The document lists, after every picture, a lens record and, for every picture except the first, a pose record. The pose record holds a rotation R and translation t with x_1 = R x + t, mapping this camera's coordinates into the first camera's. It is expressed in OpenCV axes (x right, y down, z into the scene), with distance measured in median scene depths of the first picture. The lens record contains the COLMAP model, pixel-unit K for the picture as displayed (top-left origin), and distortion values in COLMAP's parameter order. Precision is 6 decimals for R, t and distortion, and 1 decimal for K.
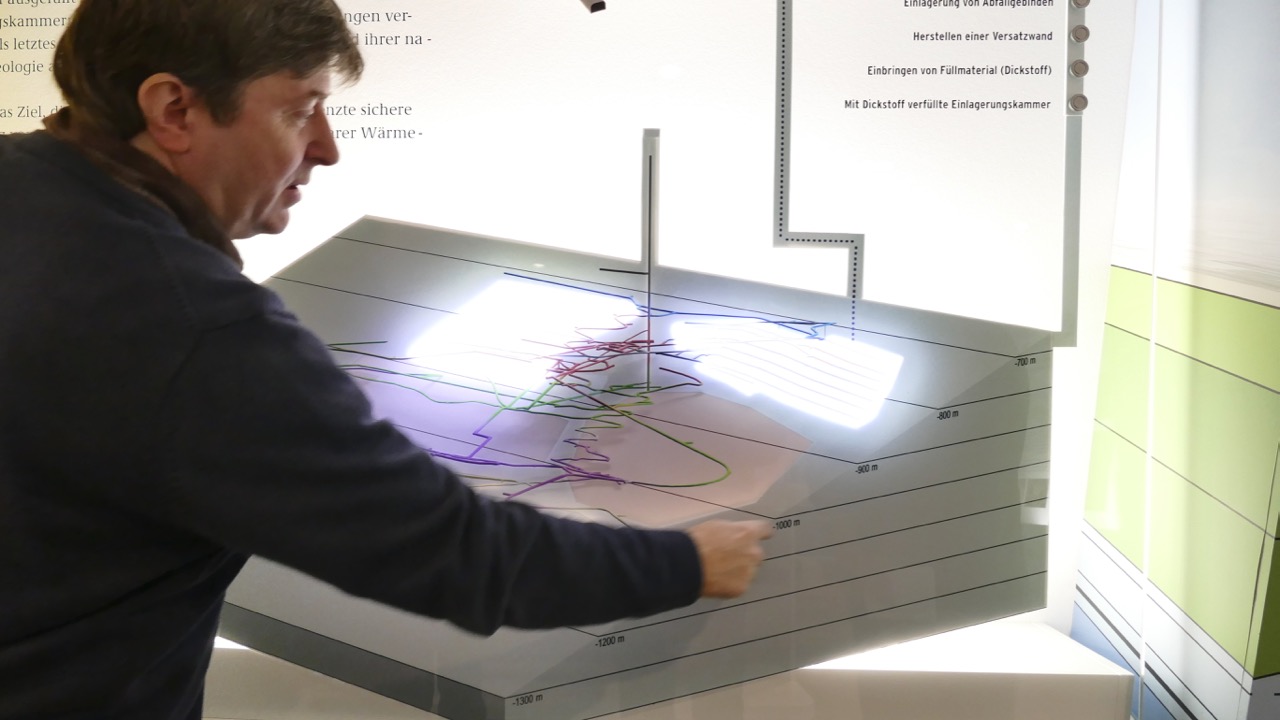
lens RADIAL K [[931.2, 0, 630.4], [0, 931.2, 361.6], [0, 0, 1]] dist [-0.027775, 0.019876]
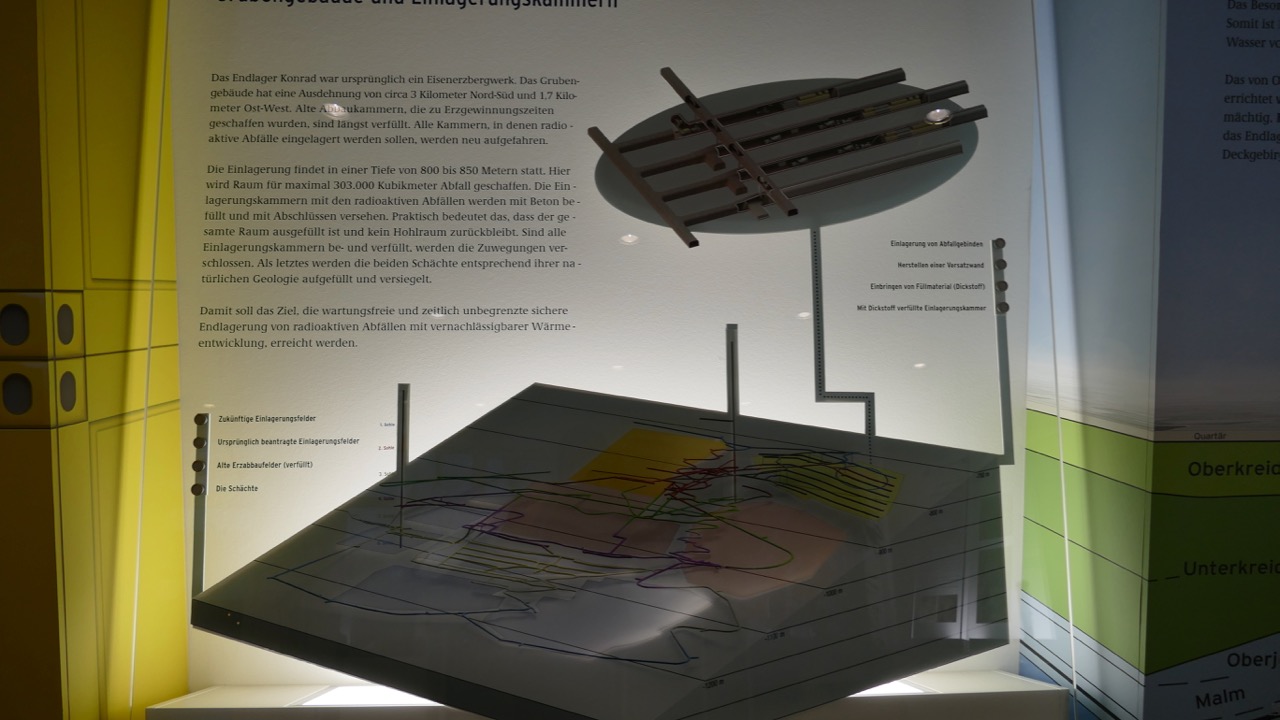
lens RADIAL K [[931.2, 0, 633.6], [0, 931.2, 356.3], [0, 0, 1]] dist [-0.027775, 0.019876]
pose [[0.993672, -0.007212, 0.112085, -0.300519], [0.023922, 0.988628, -0.148464, 0.018814], [-0.109739, 0.150206, 0.982545, -0.441002]]
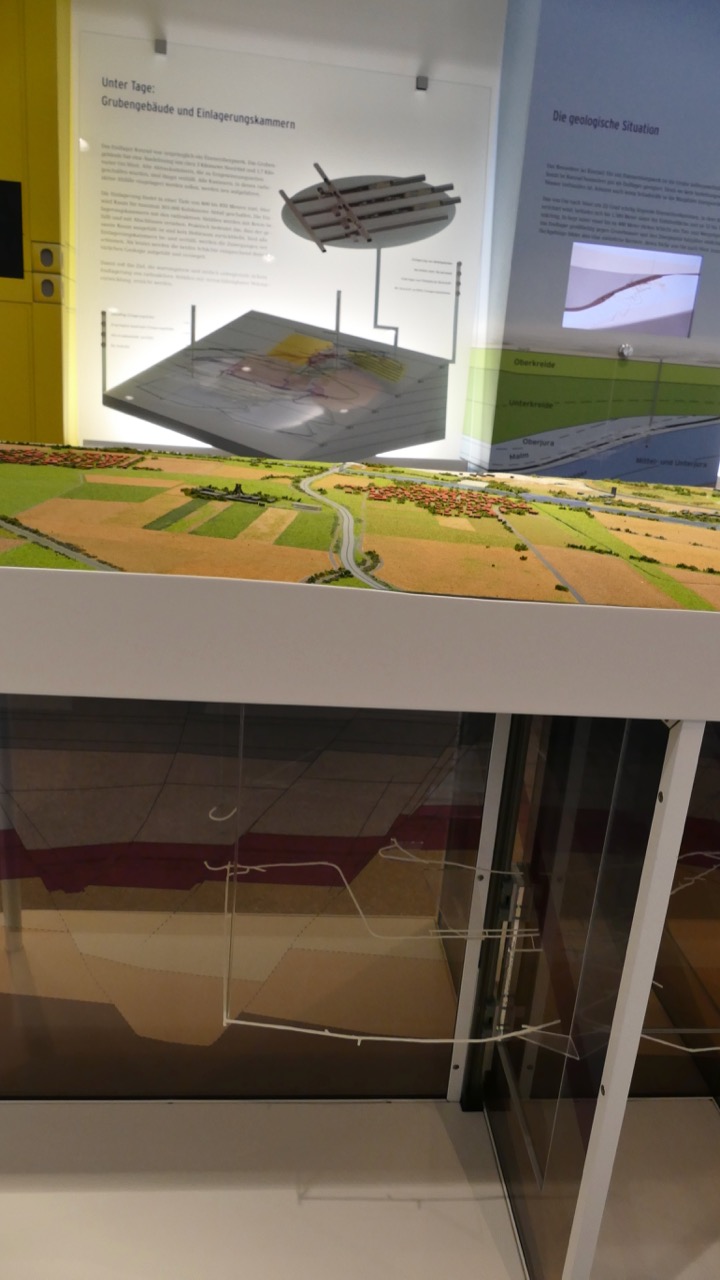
lens RADIAL K [[931.2, 0, 363.8], [0, 931.2, 648.6], [0, 0, 1]] dist [-0.027775, 0.019876]
pose [[0.967842, -0.004101, 0.251526, -0.742137], [-0.023088, 0.994199, 0.105050, 0.686217], [-0.250498, -0.107479, 0.962133, -2.399904]]
